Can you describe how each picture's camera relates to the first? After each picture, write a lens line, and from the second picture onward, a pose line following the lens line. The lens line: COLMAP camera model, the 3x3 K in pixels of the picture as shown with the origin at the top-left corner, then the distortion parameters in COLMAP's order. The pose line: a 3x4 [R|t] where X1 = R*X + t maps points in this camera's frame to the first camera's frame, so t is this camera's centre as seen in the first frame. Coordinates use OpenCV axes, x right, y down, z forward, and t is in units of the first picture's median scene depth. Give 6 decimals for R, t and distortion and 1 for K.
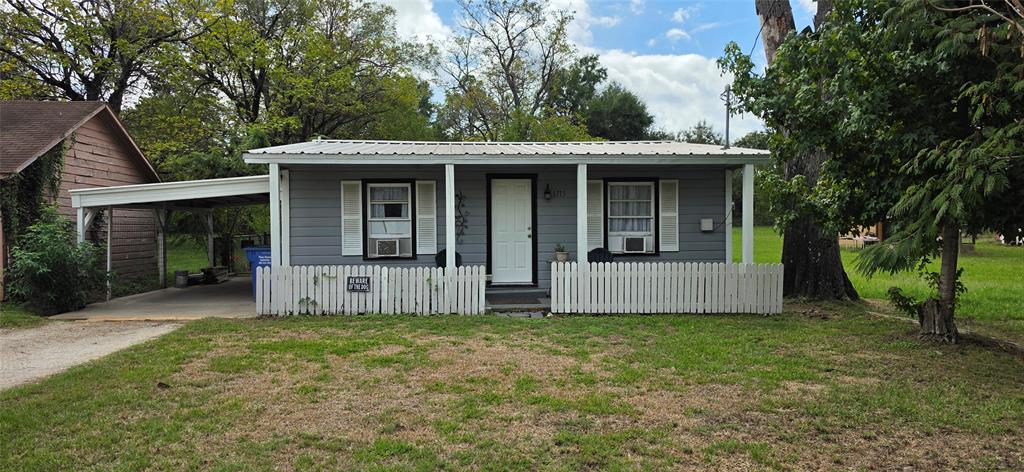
lens RADIAL K [[750.8, 0, 512.0], [0, 750.8, 236.0], [0, 0, 1]] dist [0.105685, -0.000709]
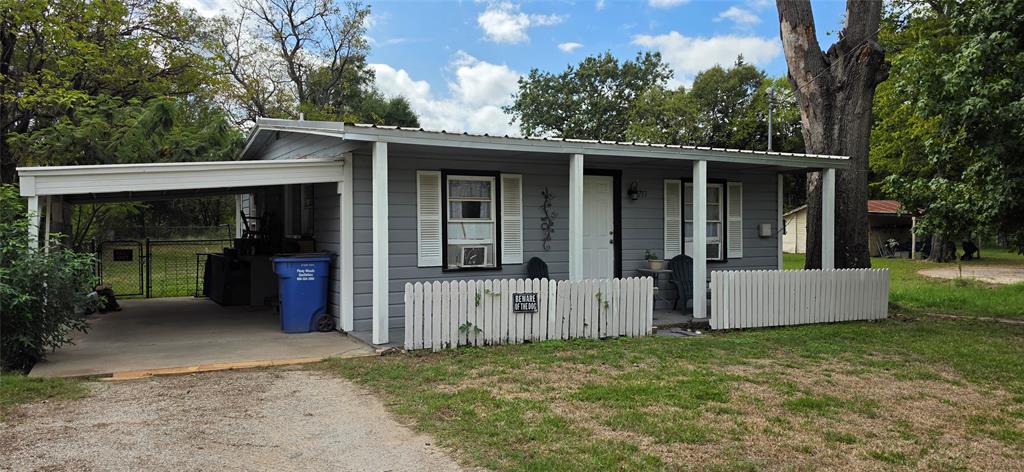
lens RADIAL K [[750.8, 0, 512.0], [0, 750.8, 236.0], [0, 0, 1]] dist [0.105685, -0.000709]
pose [[0.919105, 0.002352, 0.394006, -0.436643], [0.003045, 0.999910, -0.013073, 0.004503], [-0.394001, 0.013215, 0.919015, 0.251116]]
